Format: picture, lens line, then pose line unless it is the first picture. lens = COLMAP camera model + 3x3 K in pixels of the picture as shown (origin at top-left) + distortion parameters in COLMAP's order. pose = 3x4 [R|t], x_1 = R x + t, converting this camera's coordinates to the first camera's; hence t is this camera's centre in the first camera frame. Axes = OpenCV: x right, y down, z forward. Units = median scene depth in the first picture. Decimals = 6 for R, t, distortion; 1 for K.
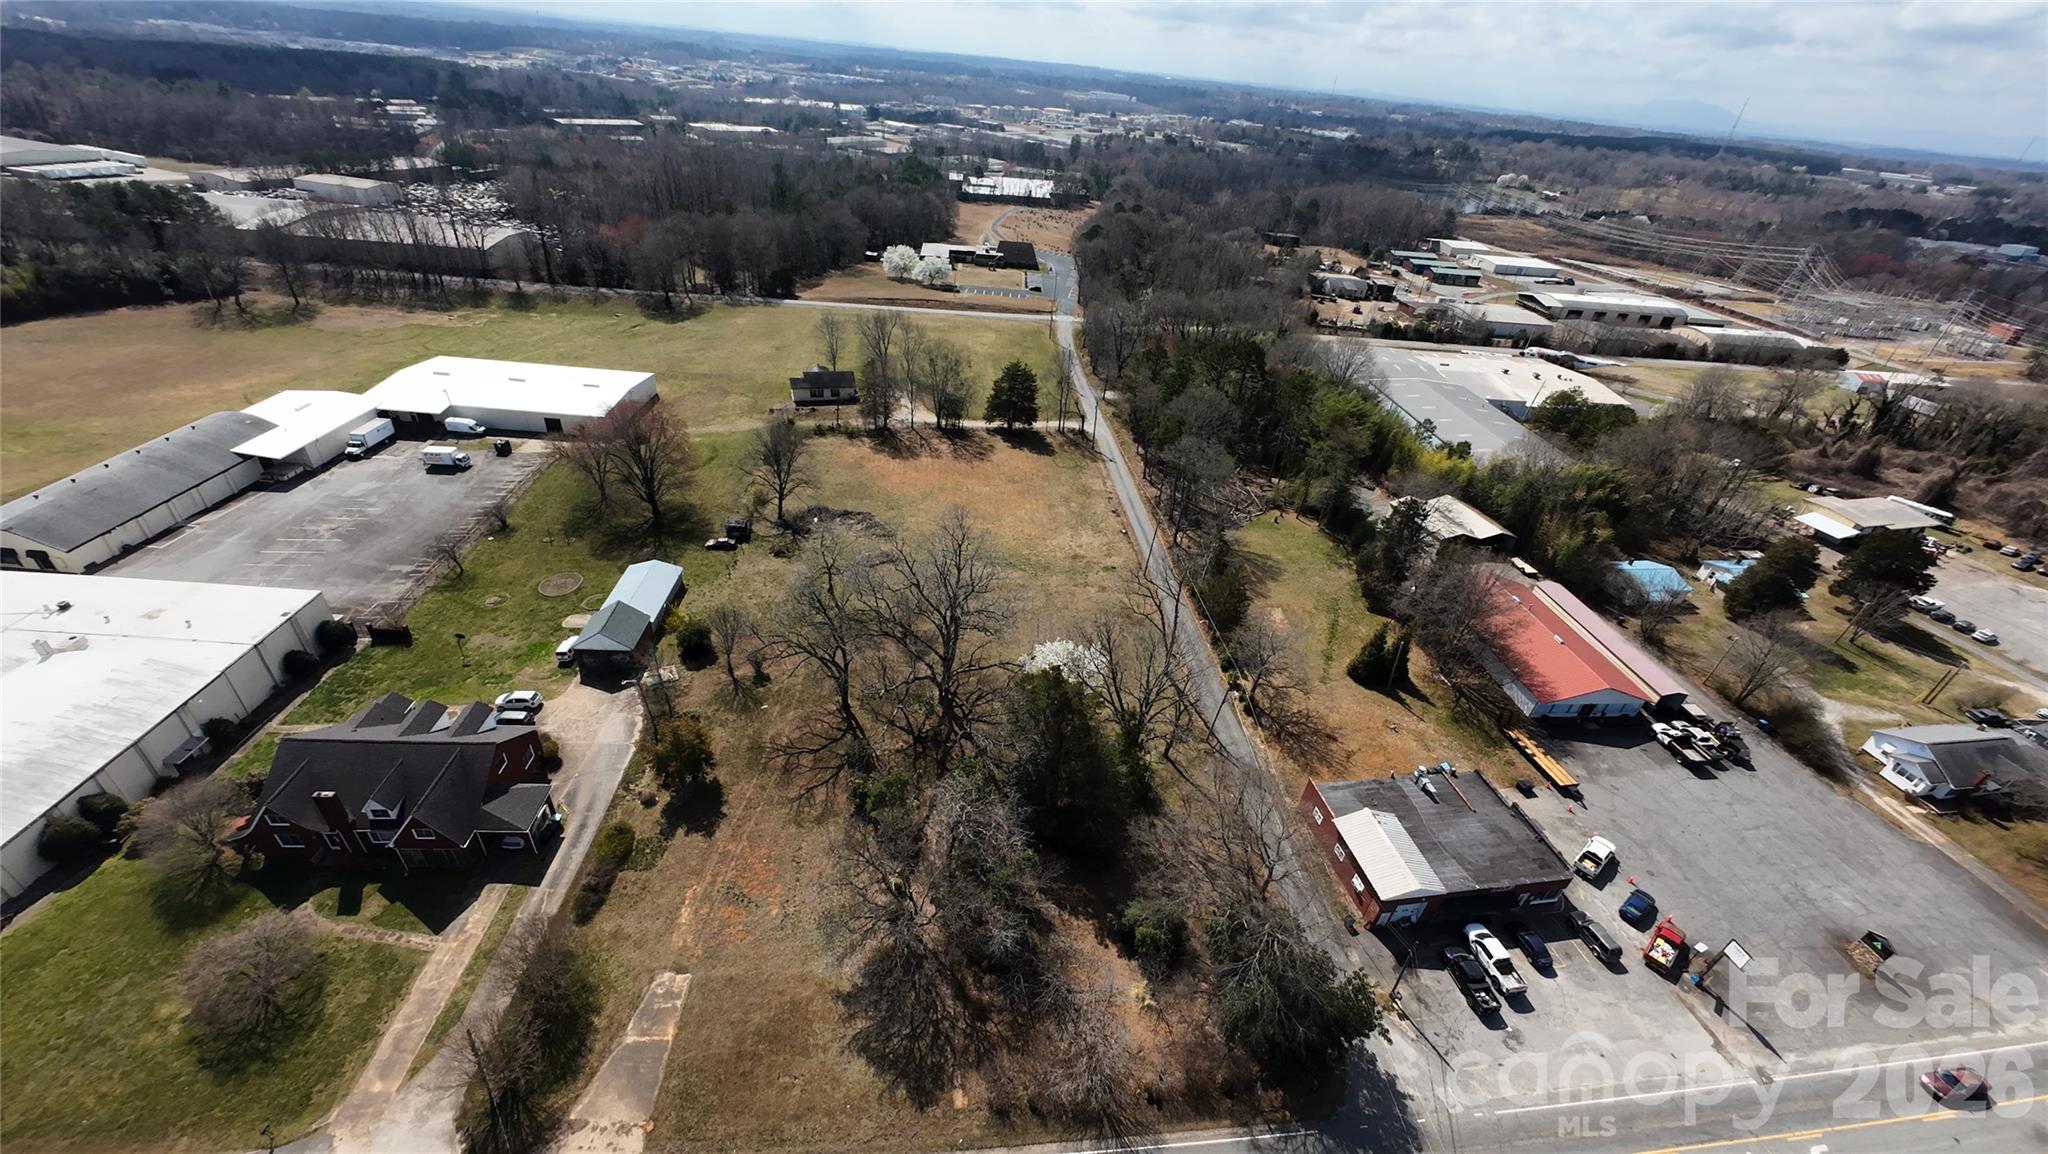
lens RADIAL K [[798.3, 0, 1023.3], [0, 798.3, 574.6], [0, 0, 1]] dist [-0.003625, 0.002617]
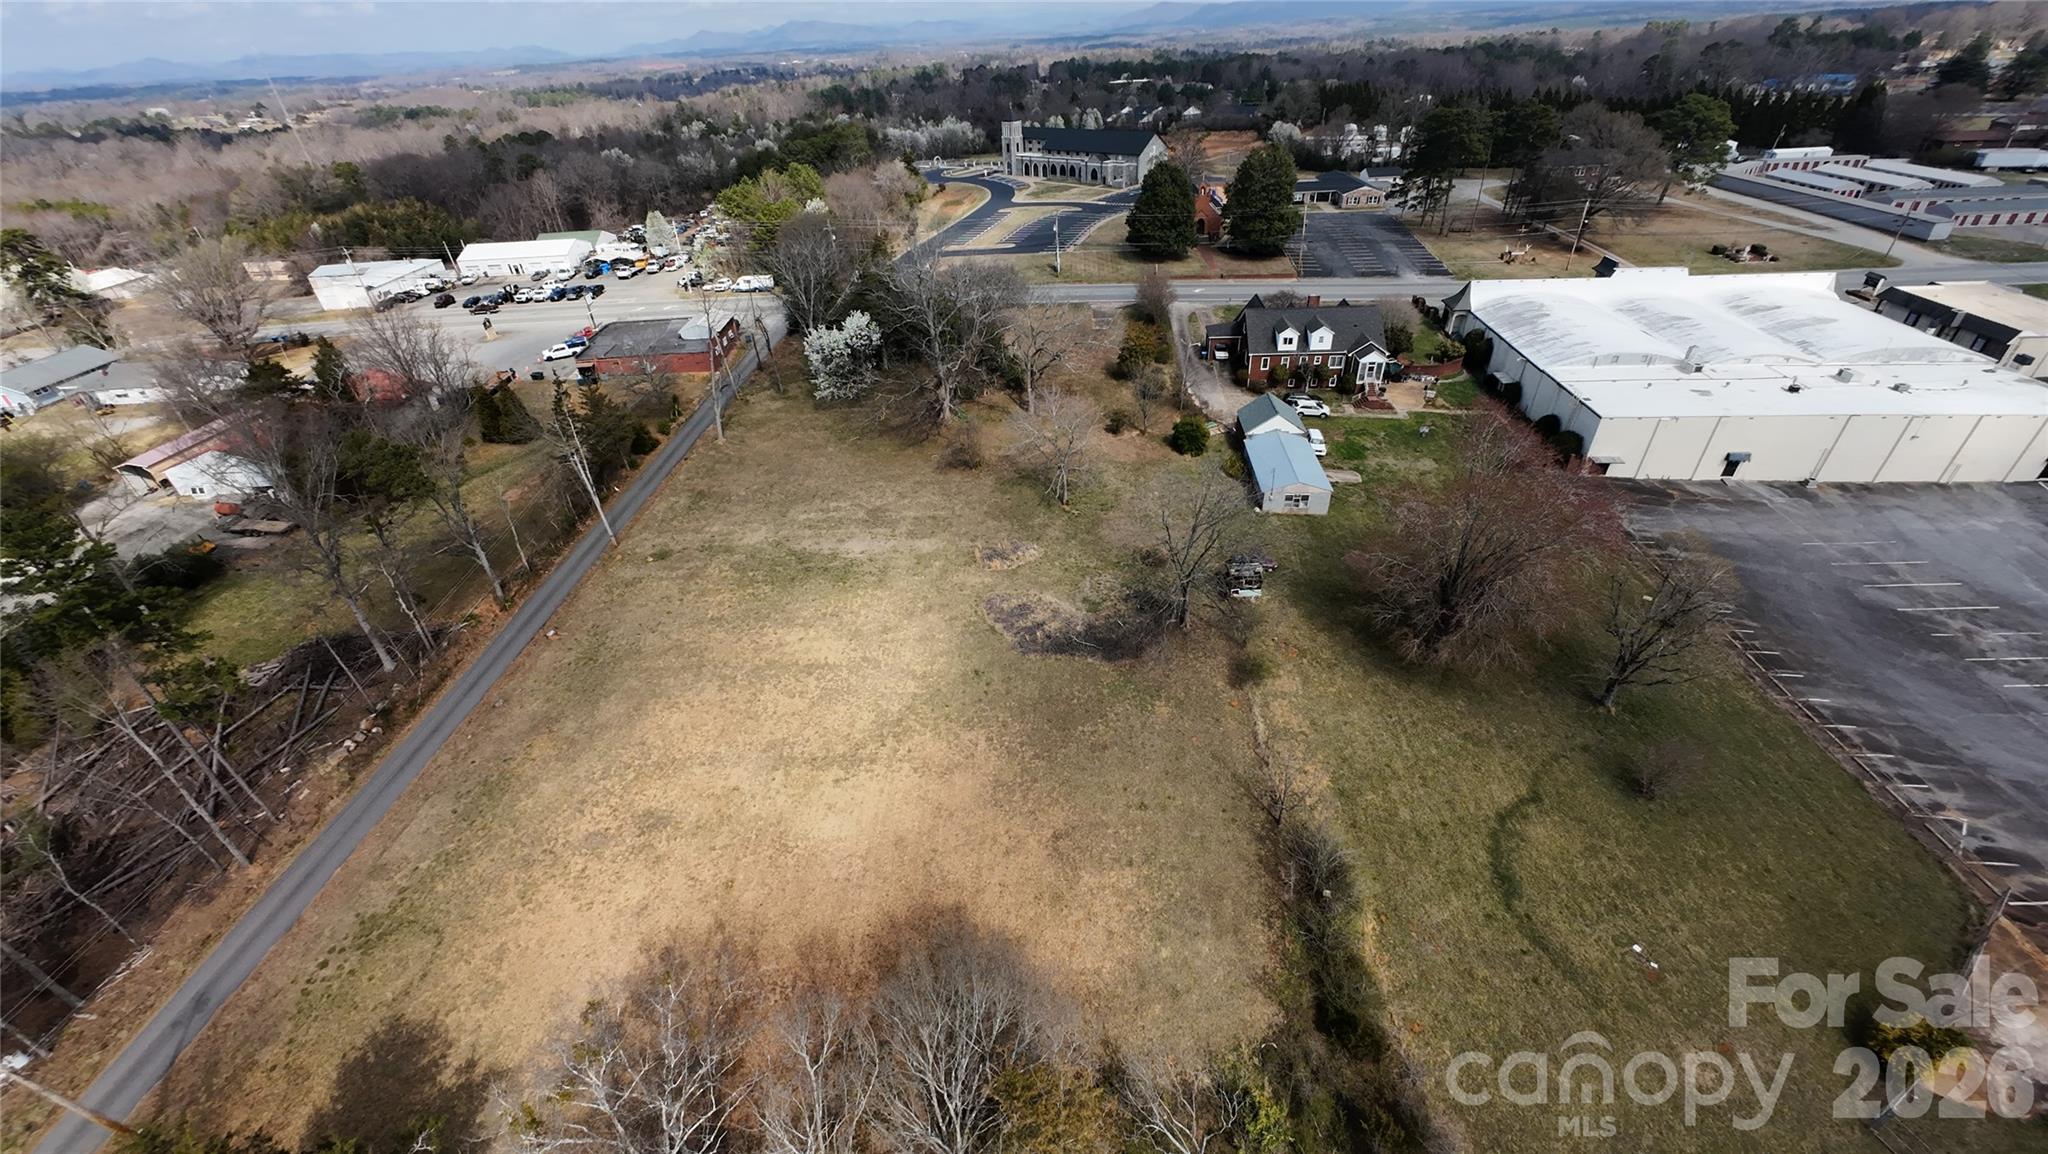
lens RADIAL K [[790.7, 0, 1021.5], [0, 790.7, 558.8], [0, 0, 1]] dist [-0.000792, 0.000552]
pose [[-0.991873, -0.095504, 0.084071, -0.248981], [0.039654, 0.395812, 0.917475, -0.605968], [-0.120899, 0.913352, -0.388808, 1.248265]]
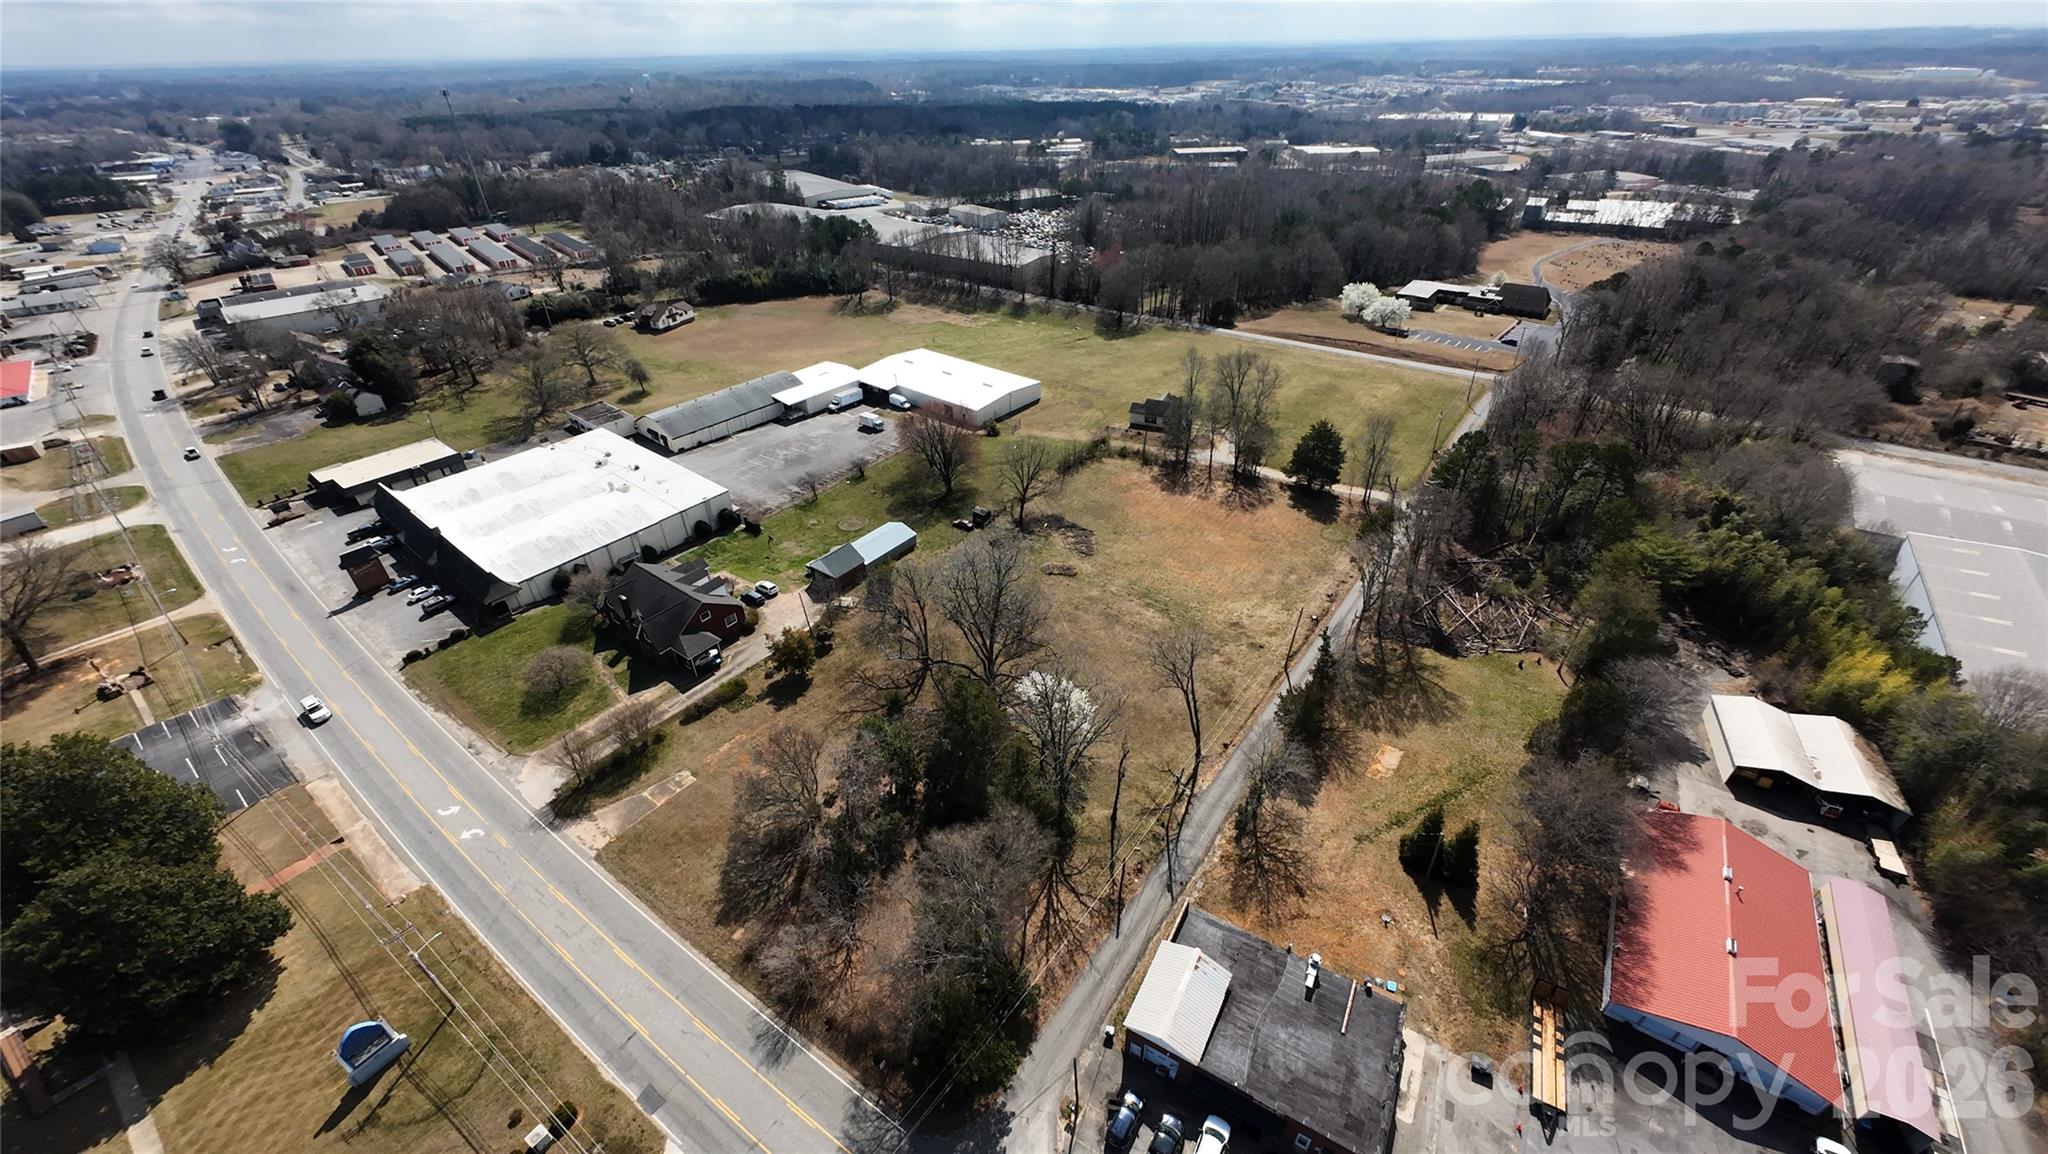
lens RADIAL K [[798.3, 0, 1023.3], [0, 798.3, 574.6], [0, 0, 1]] dist [-0.003625, 0.002617]
pose [[0.759646, 0.275549, -0.589076, 0.448729], [-0.282222, 0.955741, 0.083122, -0.092859], [0.585908, 0.103107, 0.803791, 0.053410]]
